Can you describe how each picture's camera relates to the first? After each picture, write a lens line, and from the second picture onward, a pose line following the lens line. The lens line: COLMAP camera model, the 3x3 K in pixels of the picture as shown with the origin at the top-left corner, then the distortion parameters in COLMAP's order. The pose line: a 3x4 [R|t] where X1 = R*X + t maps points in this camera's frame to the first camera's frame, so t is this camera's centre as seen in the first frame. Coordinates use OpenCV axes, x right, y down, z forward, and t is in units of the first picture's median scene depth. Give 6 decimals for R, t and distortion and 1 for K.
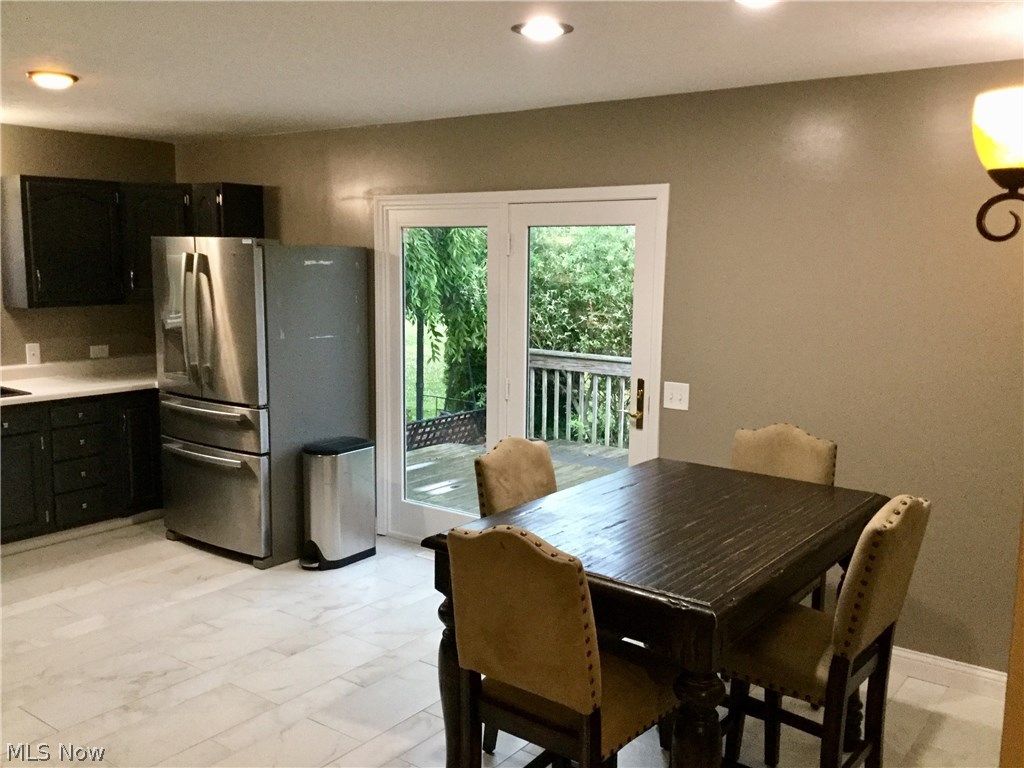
lens RADIAL K [[921.6, 0, 517.8], [0, 921.6, 388.3], [0, 0, 1]] dist [0.113332, -0.208823]
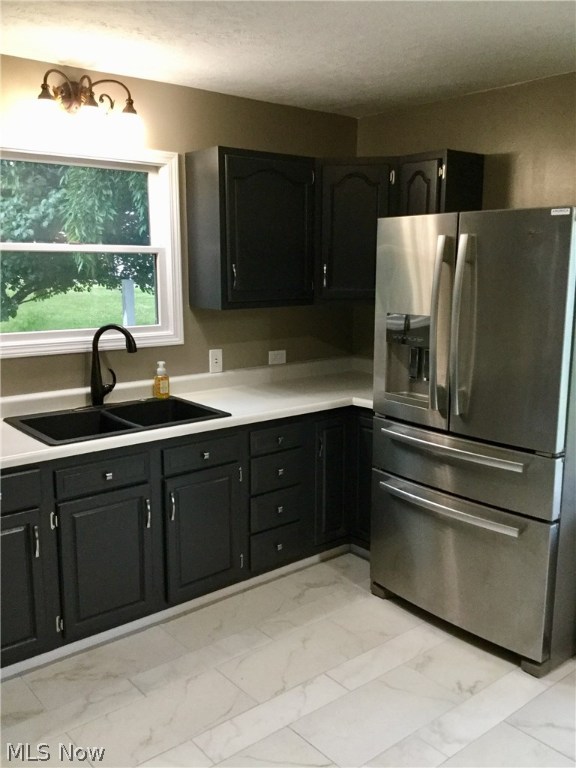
lens RADIAL K [[691.2, 0, 288.0], [0, 691.2, 384.0], [0, 0, 1]] dist [0.113332, -0.208823]
pose [[0.970840, 0.028912, -0.237979, -0.308214], [-0.021167, 0.999162, 0.035035, -0.041300], [0.238793, -0.028976, 0.970638, 0.398272]]
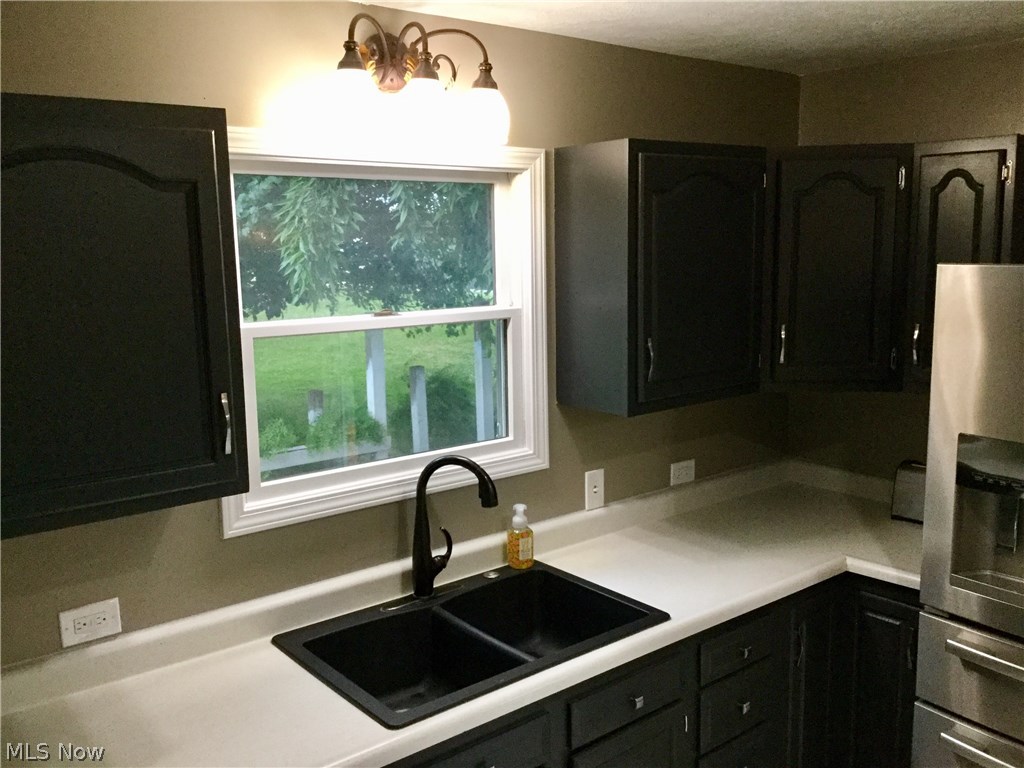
lens RADIAL K [[921.6, 0, 517.8], [0, 921.6, 388.3], [0, 0, 1]] dist [0.113332, -0.208823]
pose [[0.971105, 0.006999, -0.238551, -0.454659], [-0.003039, 0.999852, 0.016963, -0.106233], [0.238634, -0.015748, 0.970982, 0.510528]]
